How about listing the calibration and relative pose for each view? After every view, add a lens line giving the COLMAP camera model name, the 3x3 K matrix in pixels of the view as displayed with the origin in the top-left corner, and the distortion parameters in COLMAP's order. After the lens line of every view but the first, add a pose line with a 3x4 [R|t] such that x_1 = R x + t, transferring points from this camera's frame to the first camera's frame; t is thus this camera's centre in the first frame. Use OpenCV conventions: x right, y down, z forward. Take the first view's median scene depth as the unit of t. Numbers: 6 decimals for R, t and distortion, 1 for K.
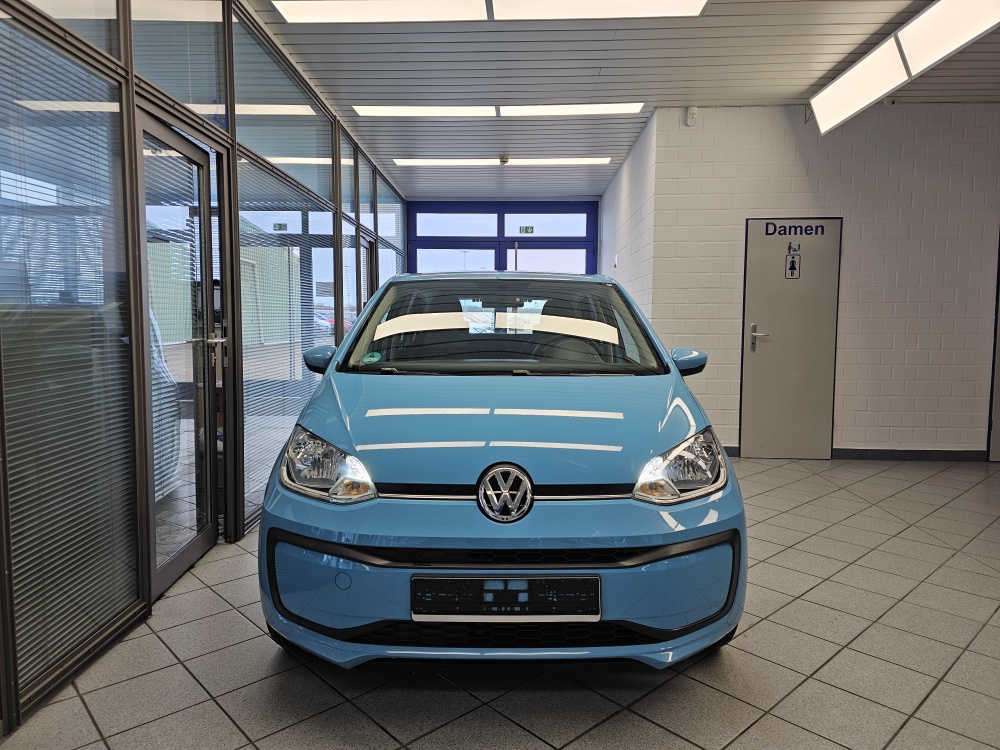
lens RADIAL K [[671.1, 0, 500.0], [0, 671.1, 375.0], [0, 0, 1]] dist [0.054358, -0.049299]
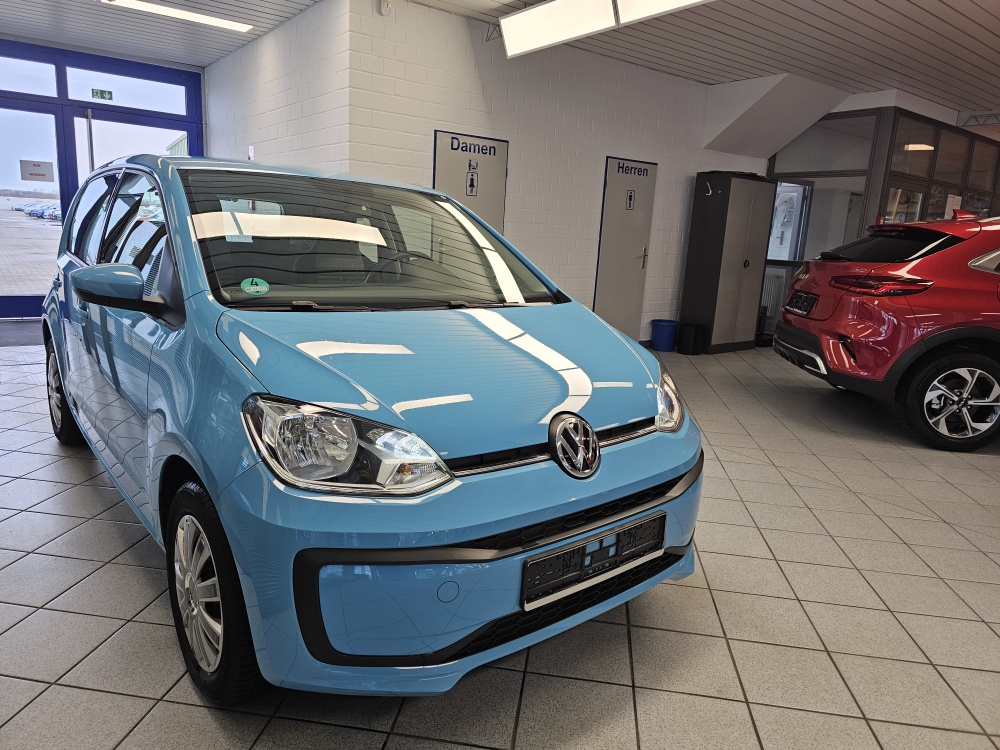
lens RADIAL K [[671.1, 0, 500.0], [0, 671.1, 375.0], [0, 0, 1]] dist [0.054358, -0.049299]
pose [[0.767863, -0.094640, 0.633585, -0.228040], [0.002658, 0.989489, 0.144582, -0.017337], [-0.640609, -0.109335, 0.760043, 0.142898]]
